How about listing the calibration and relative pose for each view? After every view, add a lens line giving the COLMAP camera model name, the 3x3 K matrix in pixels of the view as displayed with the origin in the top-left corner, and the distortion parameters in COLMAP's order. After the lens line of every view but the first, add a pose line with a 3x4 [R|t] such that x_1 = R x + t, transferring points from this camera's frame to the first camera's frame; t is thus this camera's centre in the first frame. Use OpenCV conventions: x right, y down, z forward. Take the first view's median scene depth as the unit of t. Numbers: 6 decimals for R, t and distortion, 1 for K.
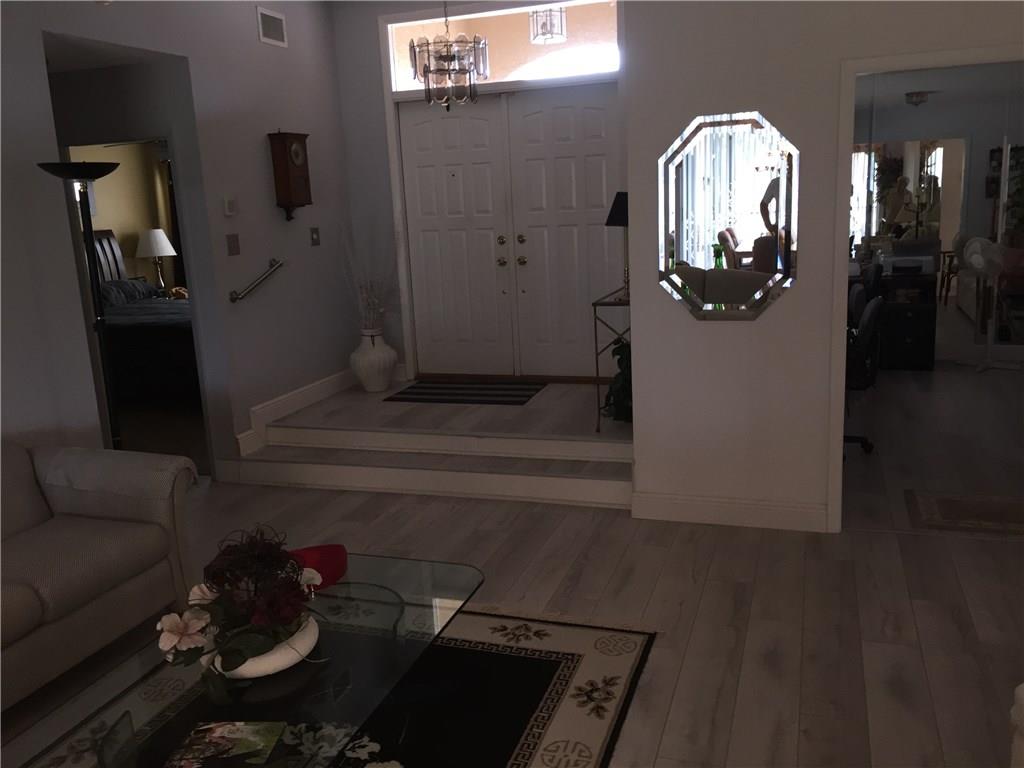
lens RADIAL K [[874.6, 0, 512.0], [0, 874.6, 384.0], [0, 0, 1]] dist [0.075349, -0.104244]
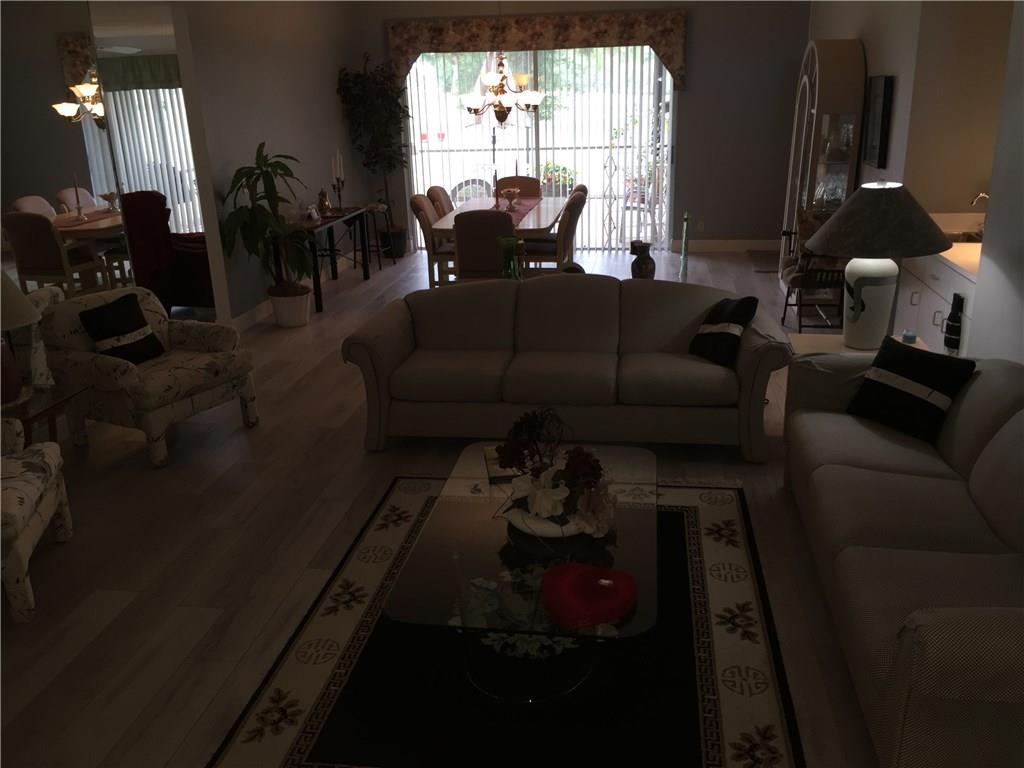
lens RADIAL K [[874.6, 0, 512.0], [0, 874.6, 384.0], [0, 0, 1]] dist [0.075349, -0.104244]
pose [[-0.981037, 0.131428, -0.142455, -0.033801], [0.039975, 0.856381, 0.514795, -0.224475], [0.189654, 0.499338, -0.845395, 0.868601]]
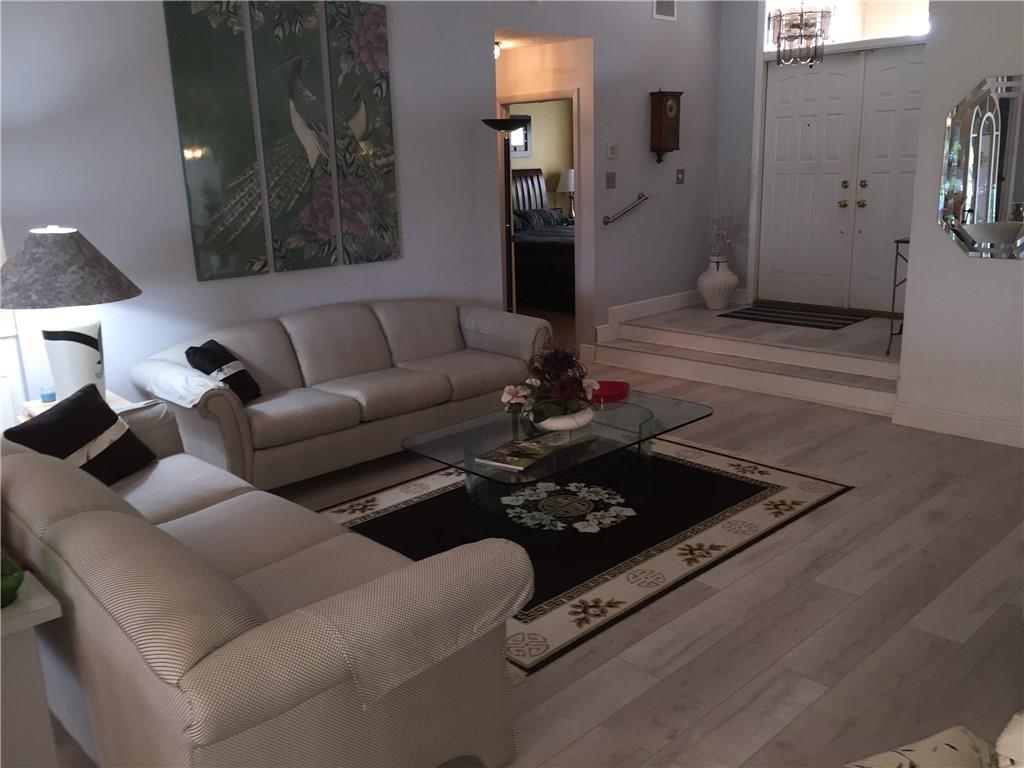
lens RADIAL K [[874.6, 0, 512.0], [0, 874.6, 384.0], [0, 0, 1]] dist [0.075349, -0.104244]
pose [[0.889151, 0.137030, -0.436615, 0.155246], [-0.111761, 0.990247, 0.083187, 0.046829], [0.443756, -0.025170, 0.895794, -0.228923]]
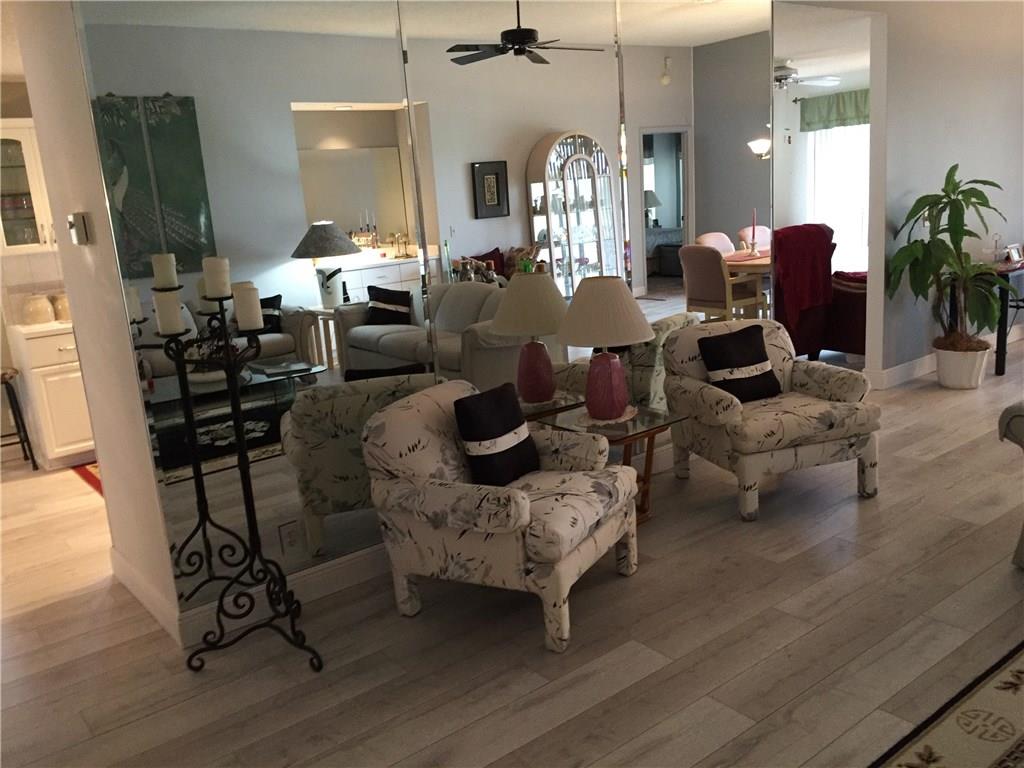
lens RADIAL K [[874.6, 0, 512.0], [0, 874.6, 384.0], [0, 0, 1]] dist [0.075349, -0.104244]
pose [[-0.832495, -0.016537, 0.553786, -0.056091], [0.221898, 0.905930, 0.360628, -0.151483], [-0.507655, 0.423105, -0.750512, 0.741205]]
